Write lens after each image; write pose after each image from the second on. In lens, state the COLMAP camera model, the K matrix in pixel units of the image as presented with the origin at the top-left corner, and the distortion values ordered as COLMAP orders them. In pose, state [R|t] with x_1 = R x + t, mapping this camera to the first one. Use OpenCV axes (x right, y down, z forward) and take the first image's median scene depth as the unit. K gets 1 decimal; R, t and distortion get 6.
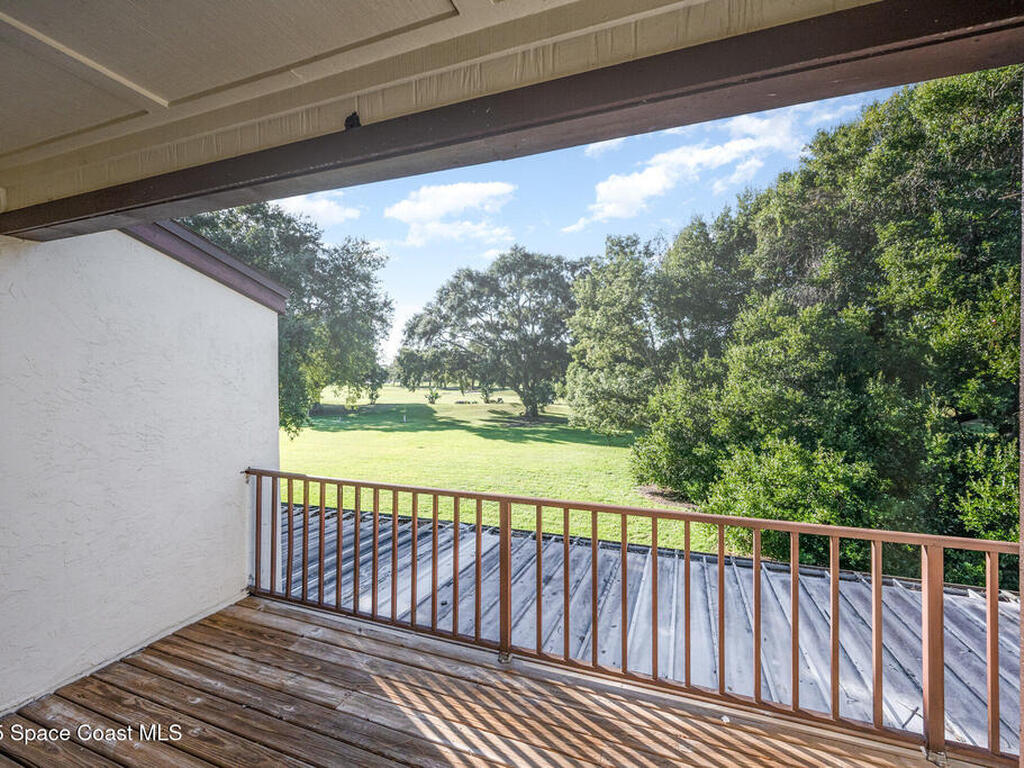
lens RADIAL K [[460.1, 0, 512.0], [0, 460.1, 384.0], [0, 0, 1]] dist [-0.002268, -0.000216]
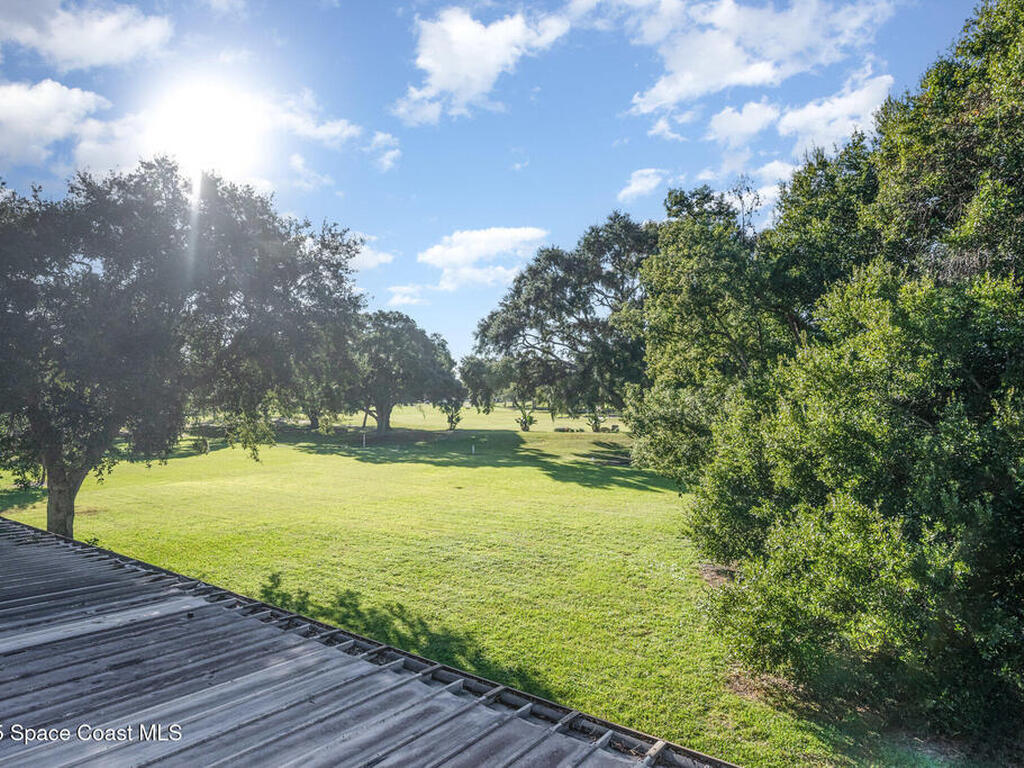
lens RADIAL K [[628.6, 0, 512.0], [0, 628.6, 384.0], [0, 0, 1]] dist [0.004579, 0.001780]
pose [[0.966138, 0.003561, -0.258001, 0.101770], [-0.012221, 0.999414, -0.031970, 0.000009], [0.257736, 0.034041, 0.965615, 0.016785]]
